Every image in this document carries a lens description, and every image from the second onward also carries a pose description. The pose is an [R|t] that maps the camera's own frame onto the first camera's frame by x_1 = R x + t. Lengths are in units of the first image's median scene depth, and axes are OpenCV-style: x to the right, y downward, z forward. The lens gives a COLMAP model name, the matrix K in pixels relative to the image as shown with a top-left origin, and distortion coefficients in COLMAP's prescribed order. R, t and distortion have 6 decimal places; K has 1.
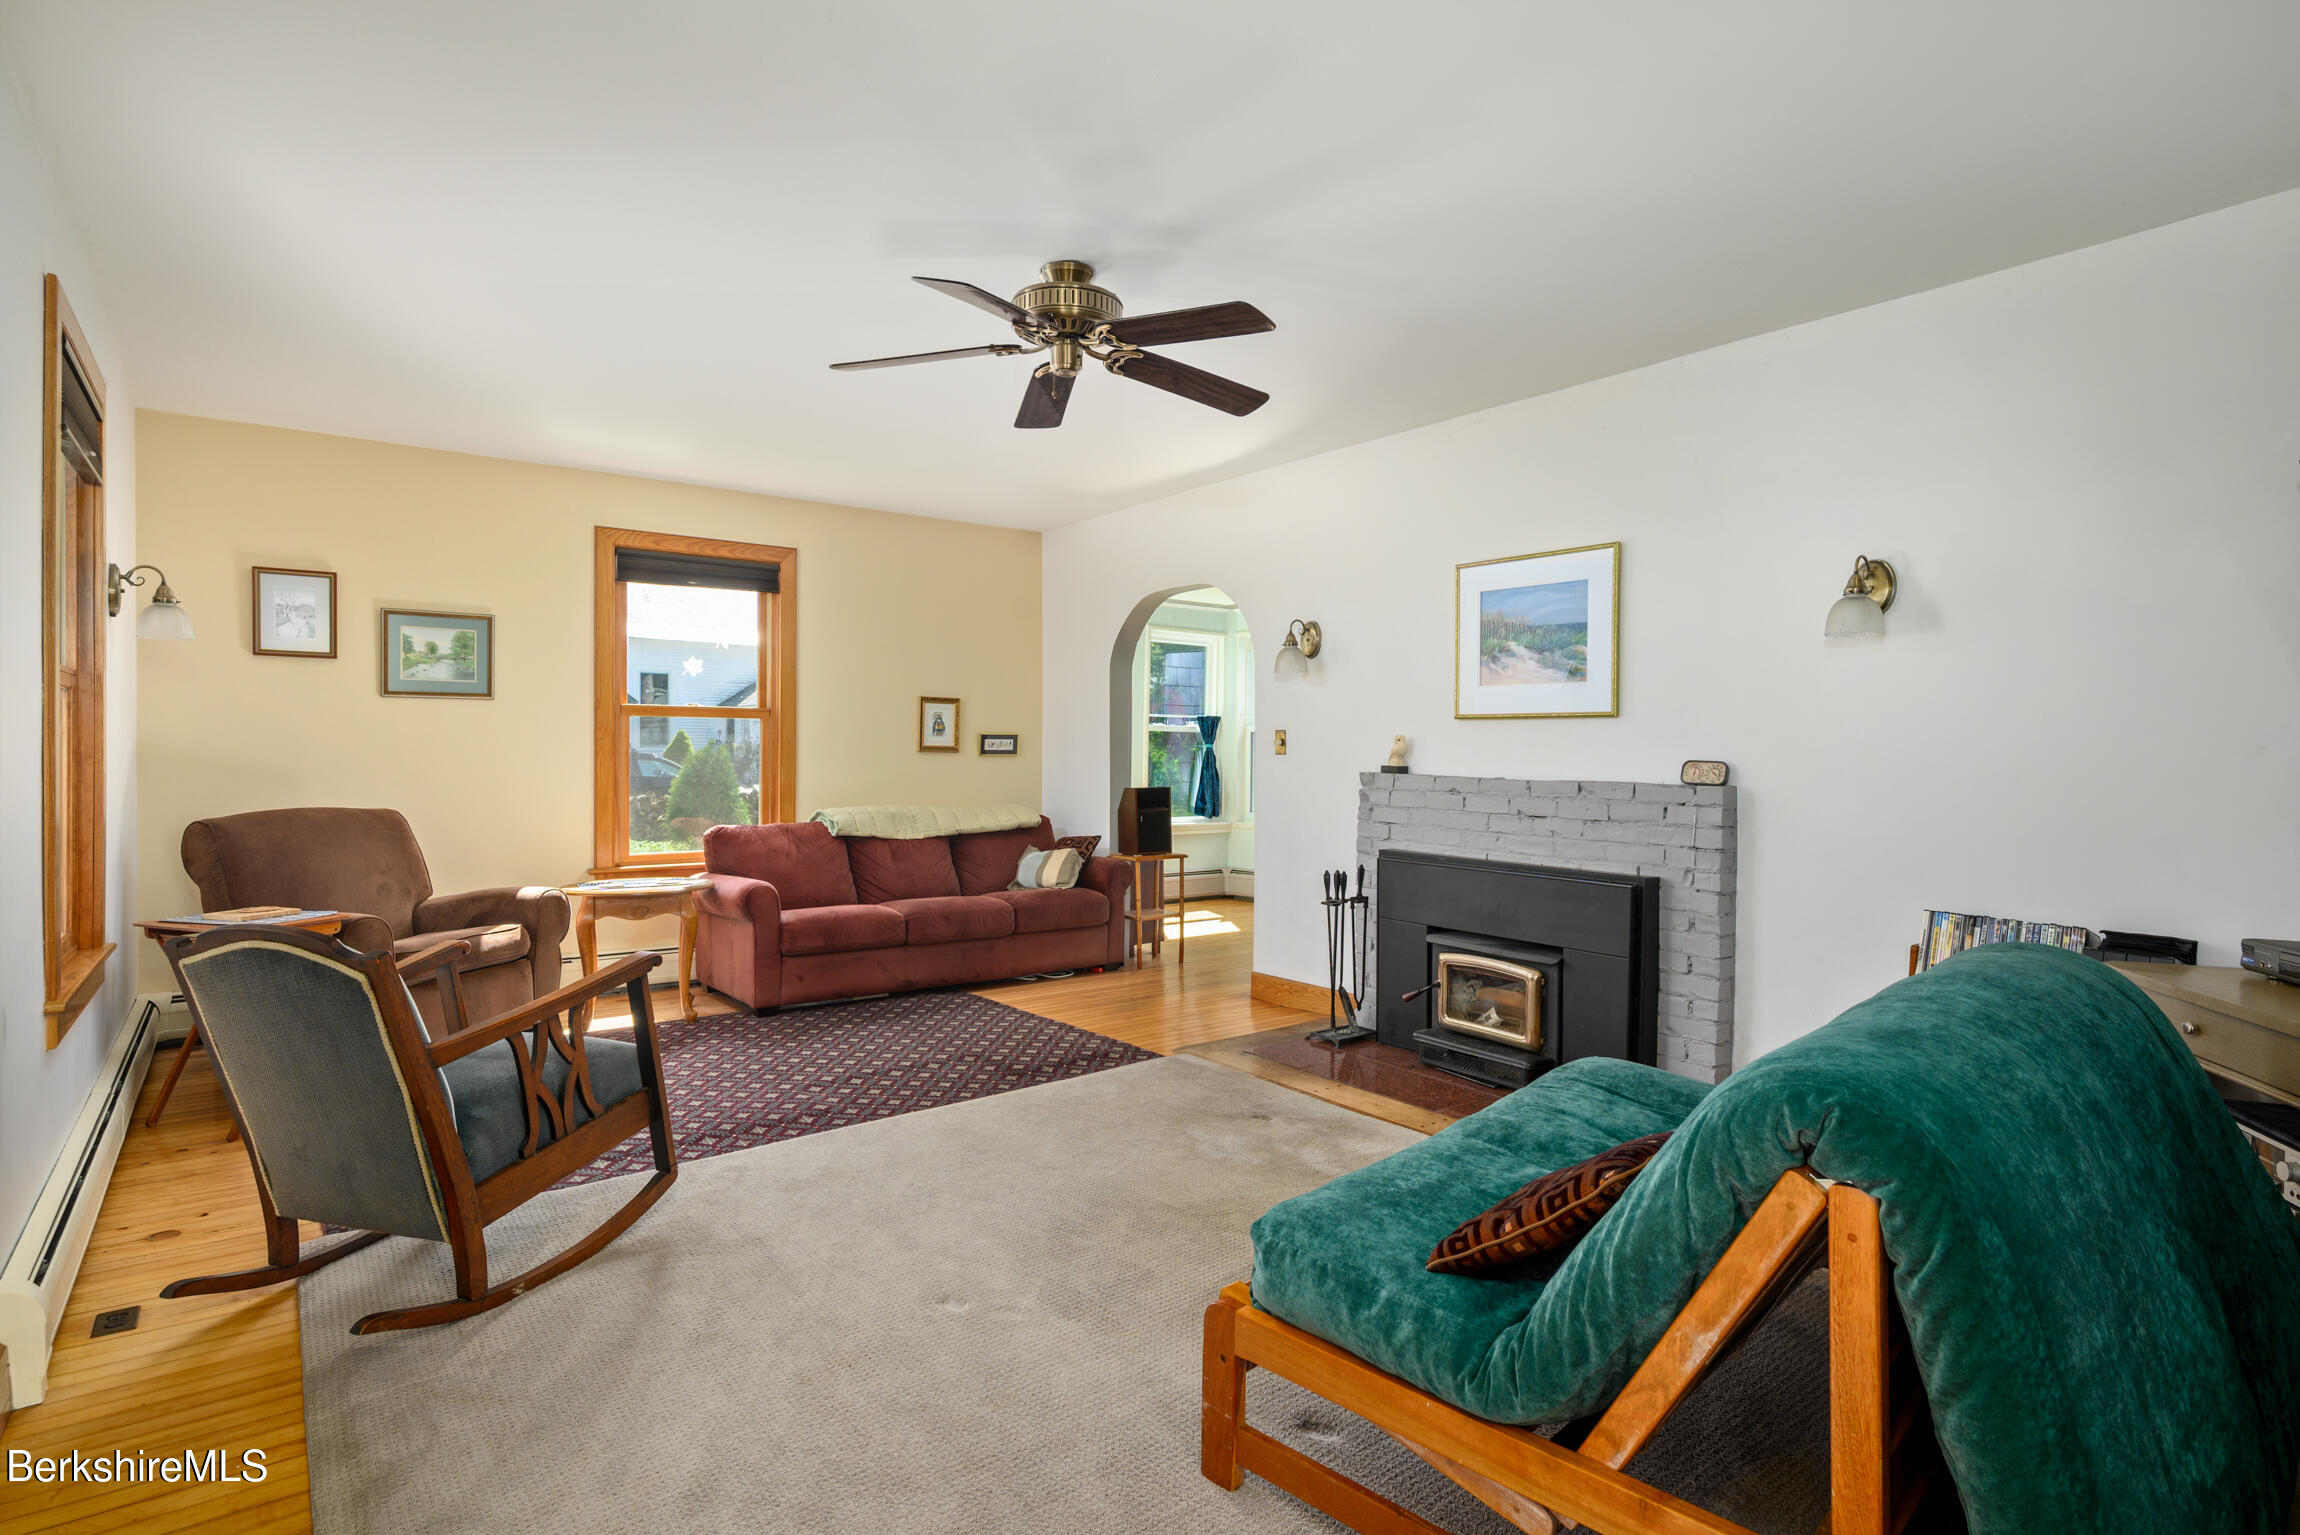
lens RADIAL K [[1192.2, 0, 1162.6], [0, 1192.2, 725.4], [0, 0, 1]] dist [-0.006609, 0.001806]
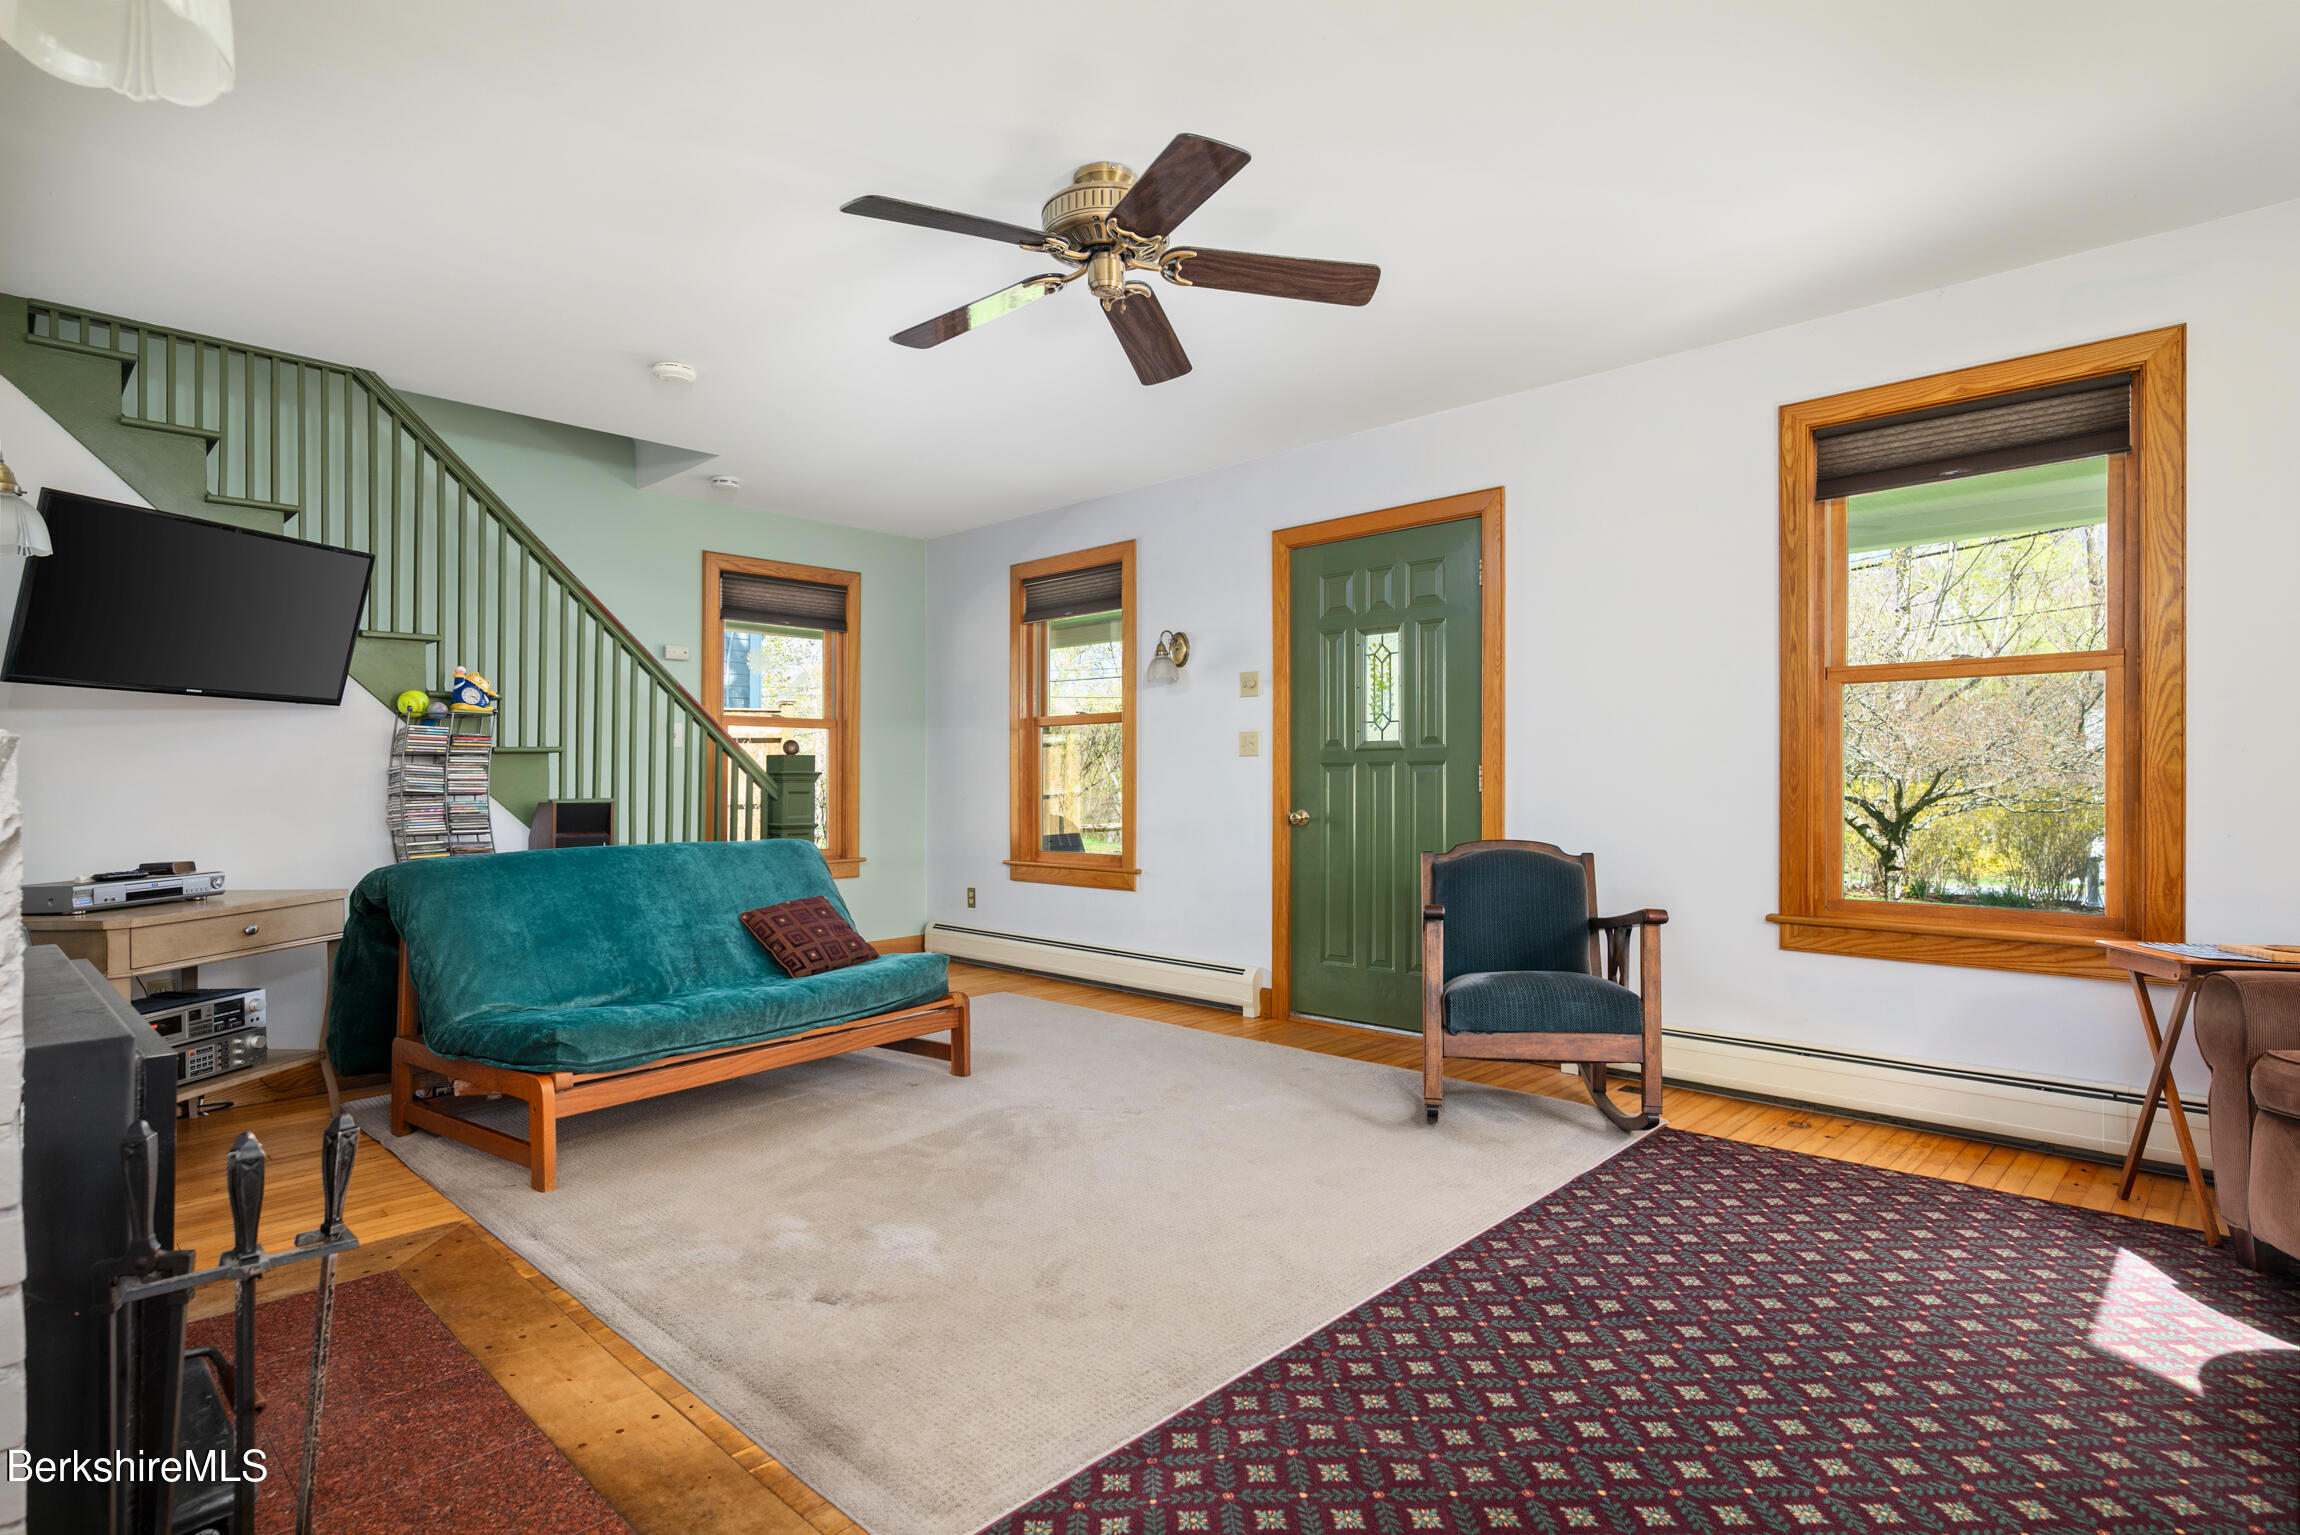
lens RADIAL K [[1192.2, 0, 1162.6], [0, 1192.2, 725.4], [0, 0, 1]] dist [-0.006609, 0.001806]
pose [[-0.983175, -0.011066, -0.182331, 0.020474], [0.001767, 0.997540, -0.070073, 0.062983], [0.182658, -0.069216, -0.980737, 1.453242]]
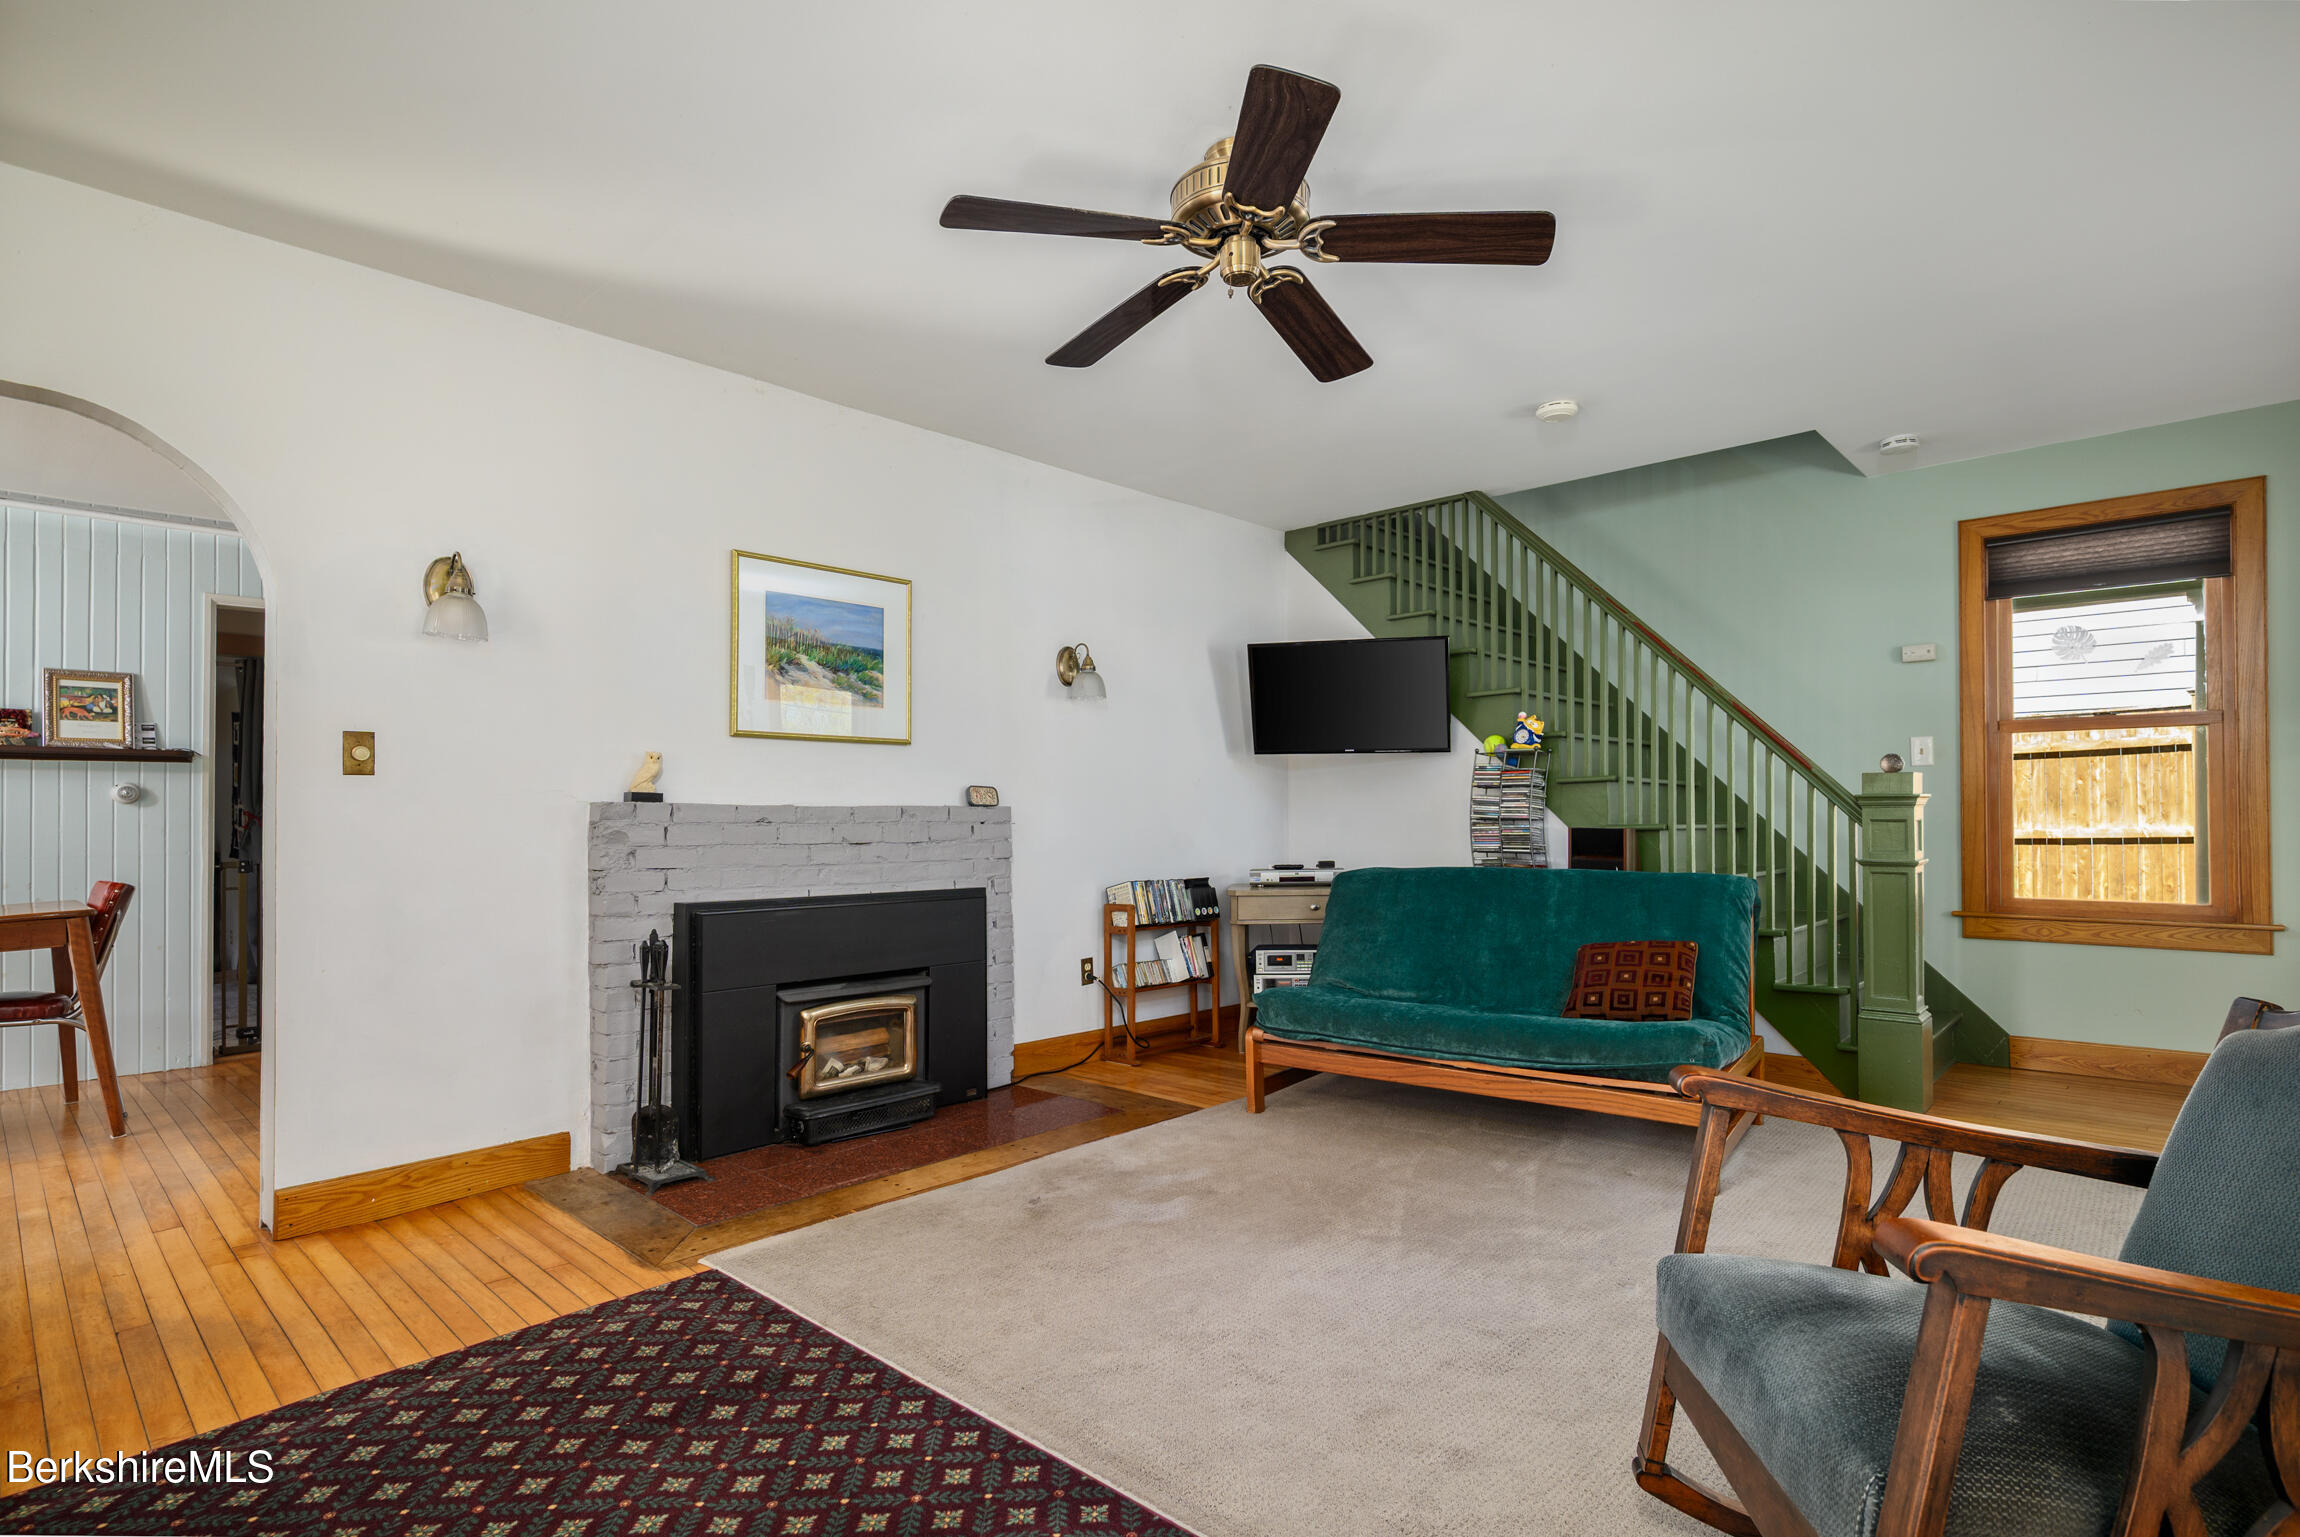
lens RADIAL K [[1154.5, 0, 1150.0], [0, 1154.5, 768.5], [0, 0, 1]] dist [-0.001300, 0.000031]
pose [[-0.174150, 0.029231, 0.984285, -0.649407], [-0.016797, 0.999326, -0.032650, 0.042700], [-0.984576, -0.022219, -0.173542, 0.935651]]
